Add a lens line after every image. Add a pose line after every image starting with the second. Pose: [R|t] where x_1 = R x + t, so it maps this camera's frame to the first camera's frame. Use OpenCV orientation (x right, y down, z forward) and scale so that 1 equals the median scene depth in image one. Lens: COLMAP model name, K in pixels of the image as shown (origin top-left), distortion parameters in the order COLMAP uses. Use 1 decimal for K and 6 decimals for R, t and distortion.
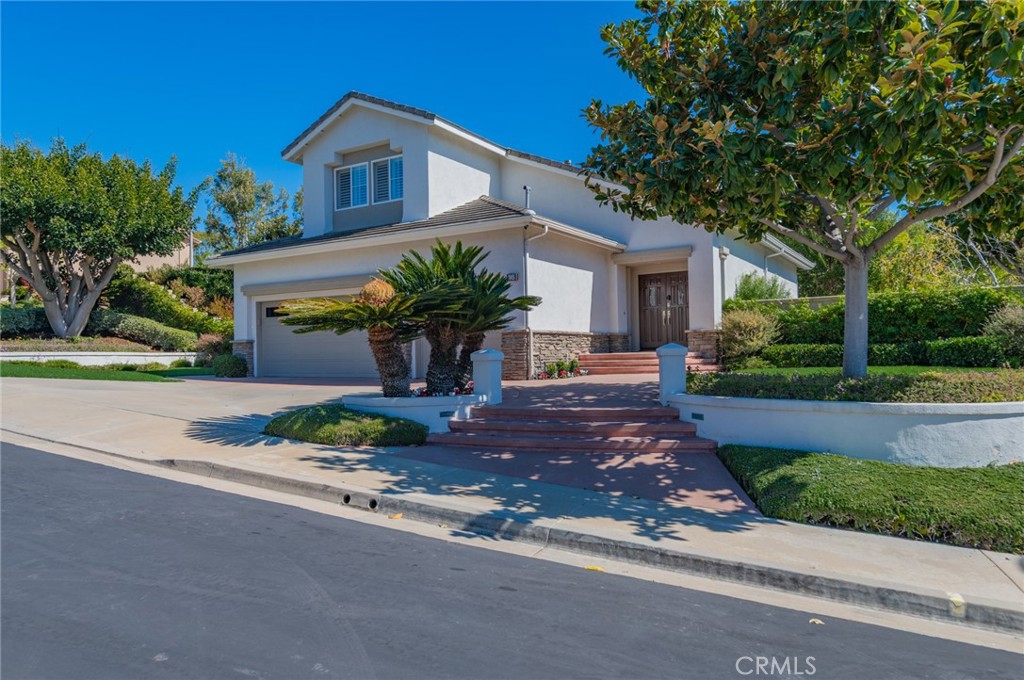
lens RADIAL K [[663.7, 0, 519.9], [0, 663.7, 340.0], [0, 0, 1]] dist [0.020964, -0.002502]
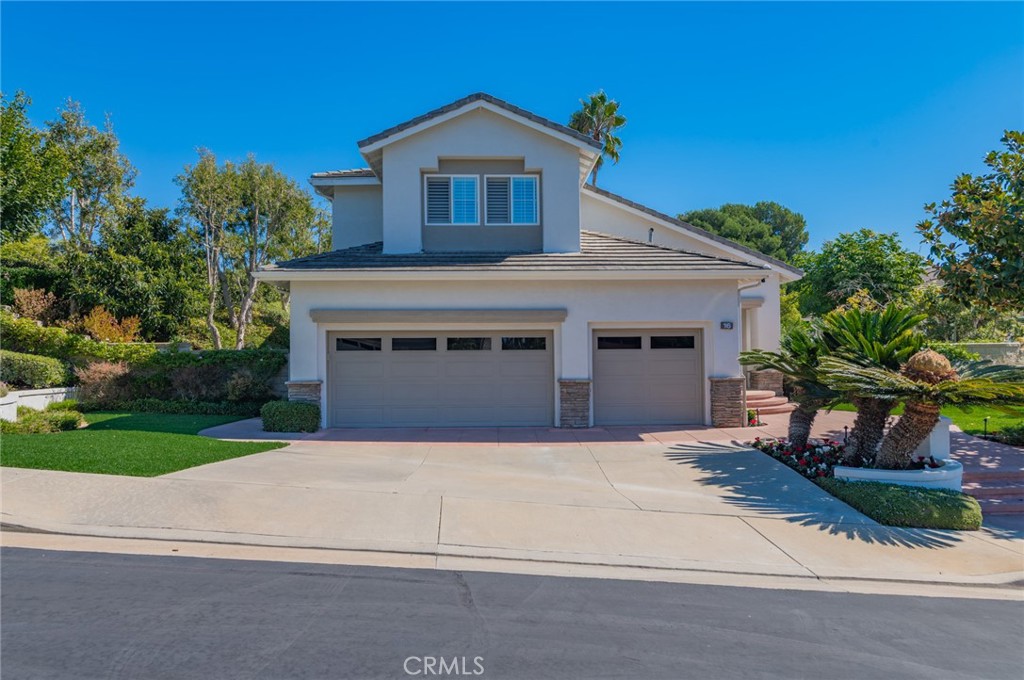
lens RADIAL K [[639.7, 0, 510.7], [0, 639.7, 334.1], [0, 0, 1]] dist [0.014124, -0.001047]
pose [[0.841896, 0.026935, 0.538967, -0.730840], [-0.017865, 0.999597, -0.022049, -0.048366], [-0.539343, 0.008935, 0.842039, 0.316568]]
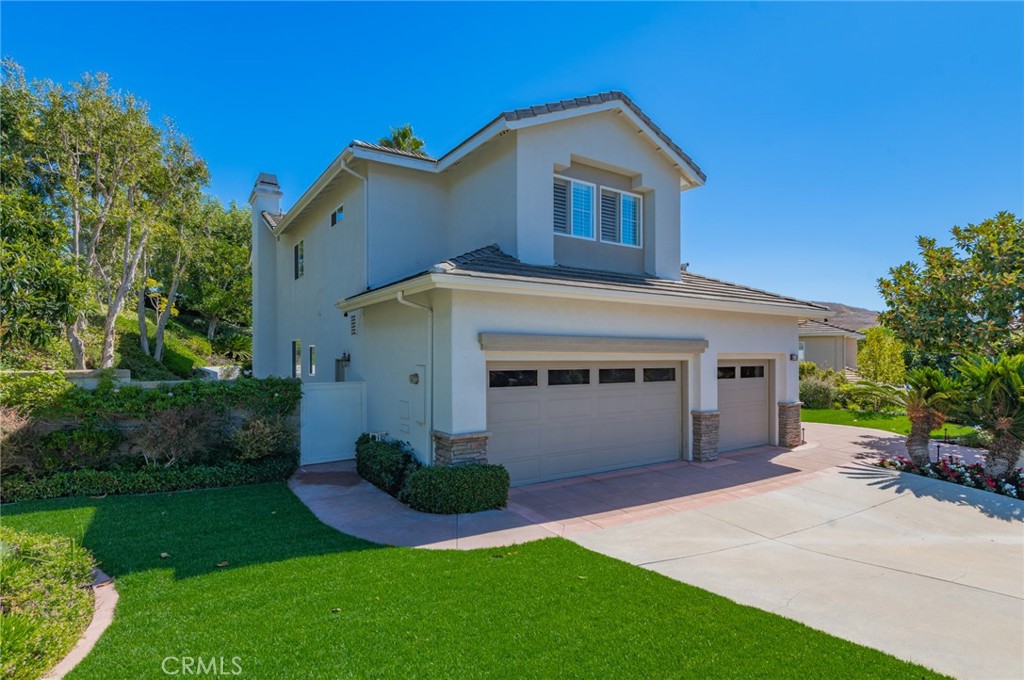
lens RADIAL K [[513.2, 0, 510.3], [0, 513.2, 351.6], [0, 0, 1]] dist [0.011850, -0.000347]
pose [[0.428054, 0.021837, 0.903489, -0.926141], [-0.028225, 0.999543, -0.010786, -0.072636], [-0.903312, -0.020884, 0.428475, 0.948935]]
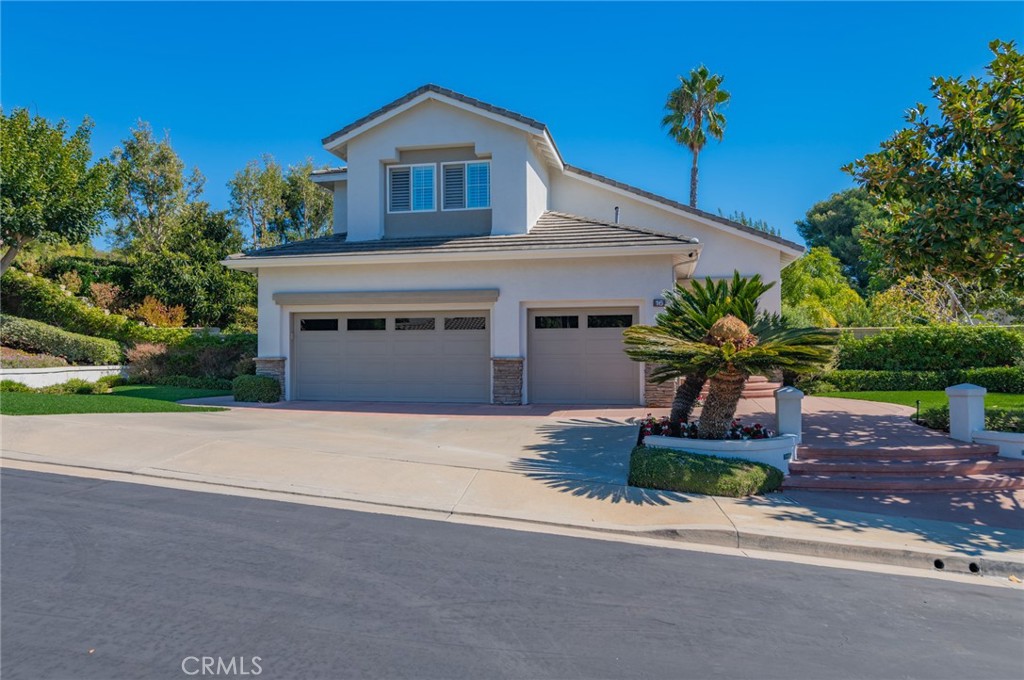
lens RADIAL K [[663.7, 0, 519.9], [0, 663.7, 340.0], [0, 0, 1]] dist [0.020964, -0.002502]
pose [[0.942719, 0.019979, 0.332988, -0.478080], [-0.018976, 0.999800, -0.006266, -0.026474], [-0.333046, -0.000412, 0.942910, 0.124191]]
